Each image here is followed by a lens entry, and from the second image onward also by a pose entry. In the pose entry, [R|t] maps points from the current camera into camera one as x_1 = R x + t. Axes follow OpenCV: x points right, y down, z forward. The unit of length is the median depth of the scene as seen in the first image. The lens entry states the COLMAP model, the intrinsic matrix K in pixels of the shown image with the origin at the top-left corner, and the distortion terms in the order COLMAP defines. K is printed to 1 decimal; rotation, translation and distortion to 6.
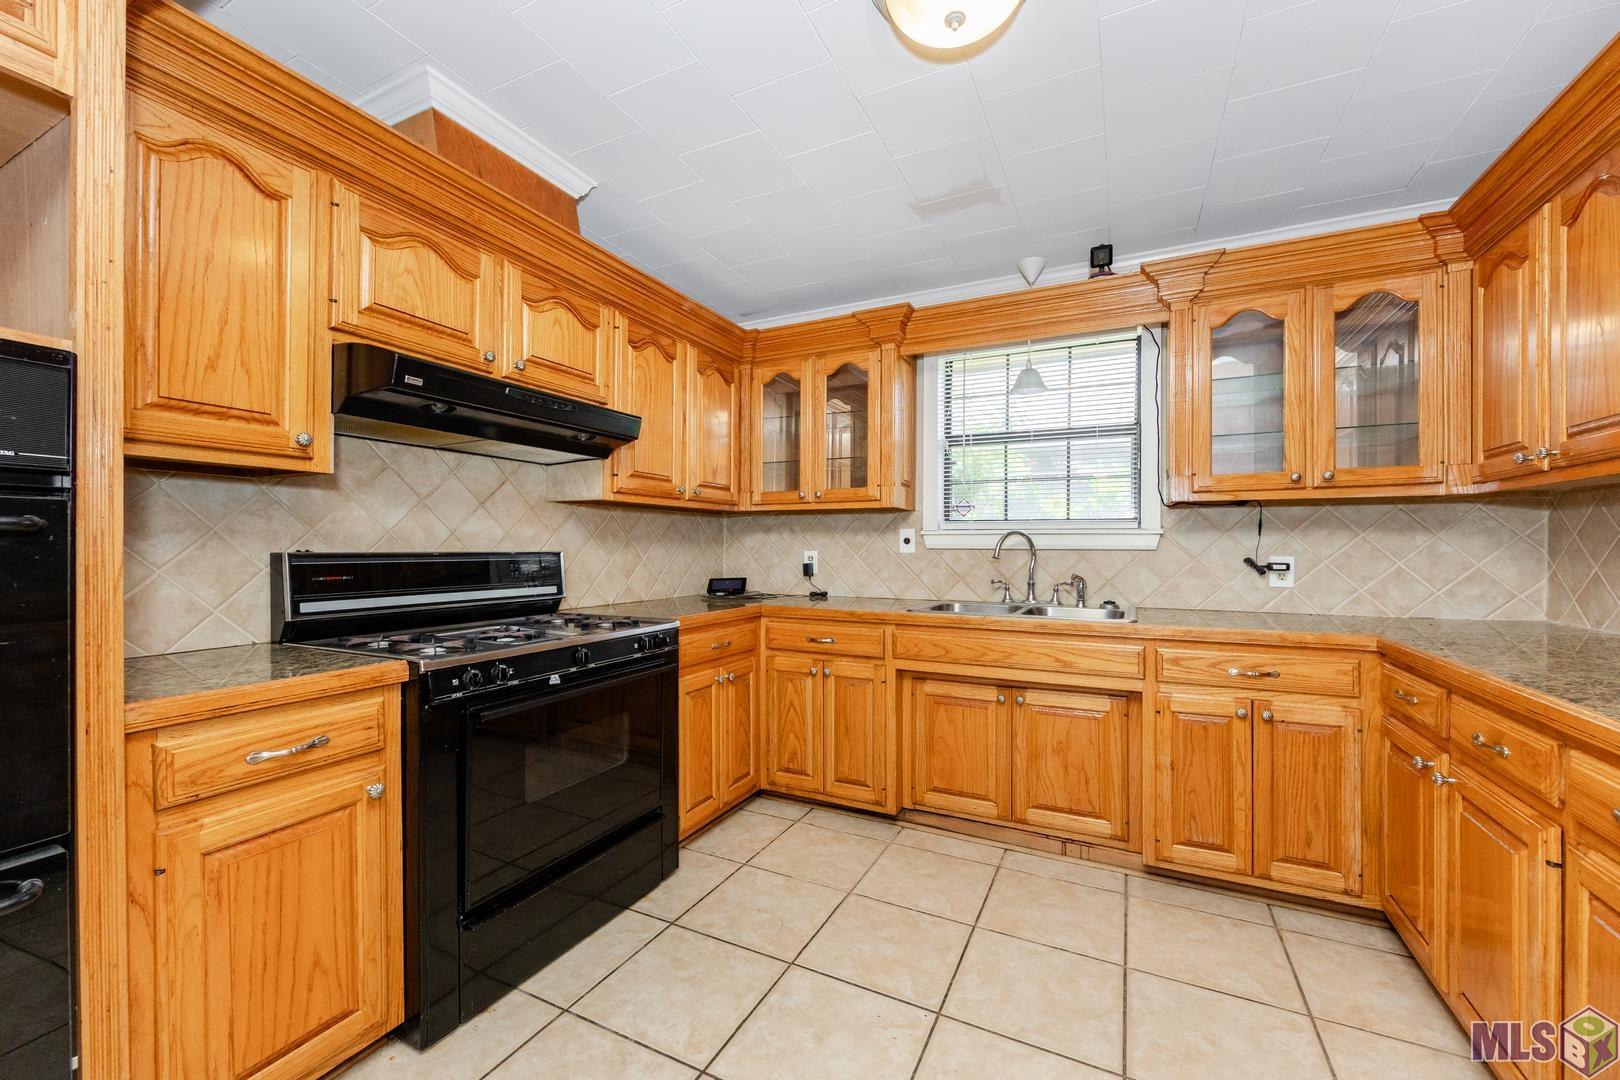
lens RADIAL K [[629.4, 0, 814.8], [0, 629.4, 551.0], [0, 0, 1]] dist [-0.004600, -0.000056]
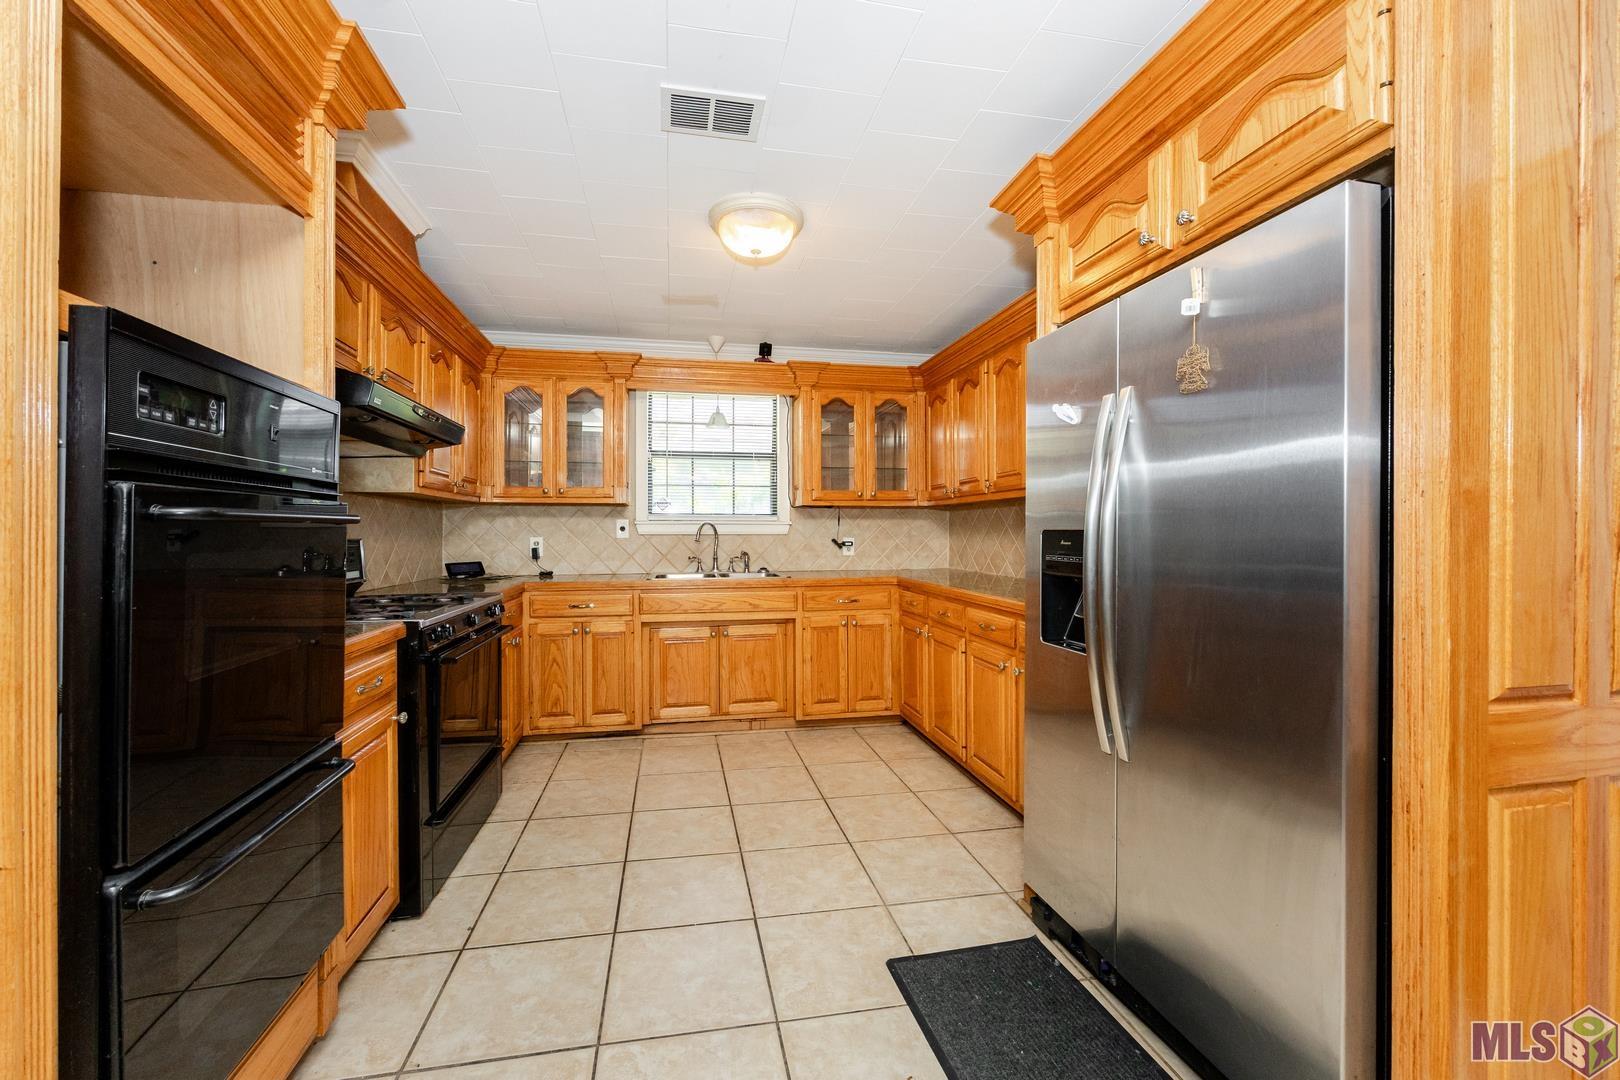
lens RADIAL K [[635.8, 0, 810.0], [0, 635.8, 540.0], [0, 0, 1]] dist [0.000045, 0.000023]
pose [[0.776826, -0.011048, 0.629619, -0.477740], [0.009317, 0.999938, 0.006051, 0.003379], [-0.629647, 0.001166, 0.776881, -0.322622]]
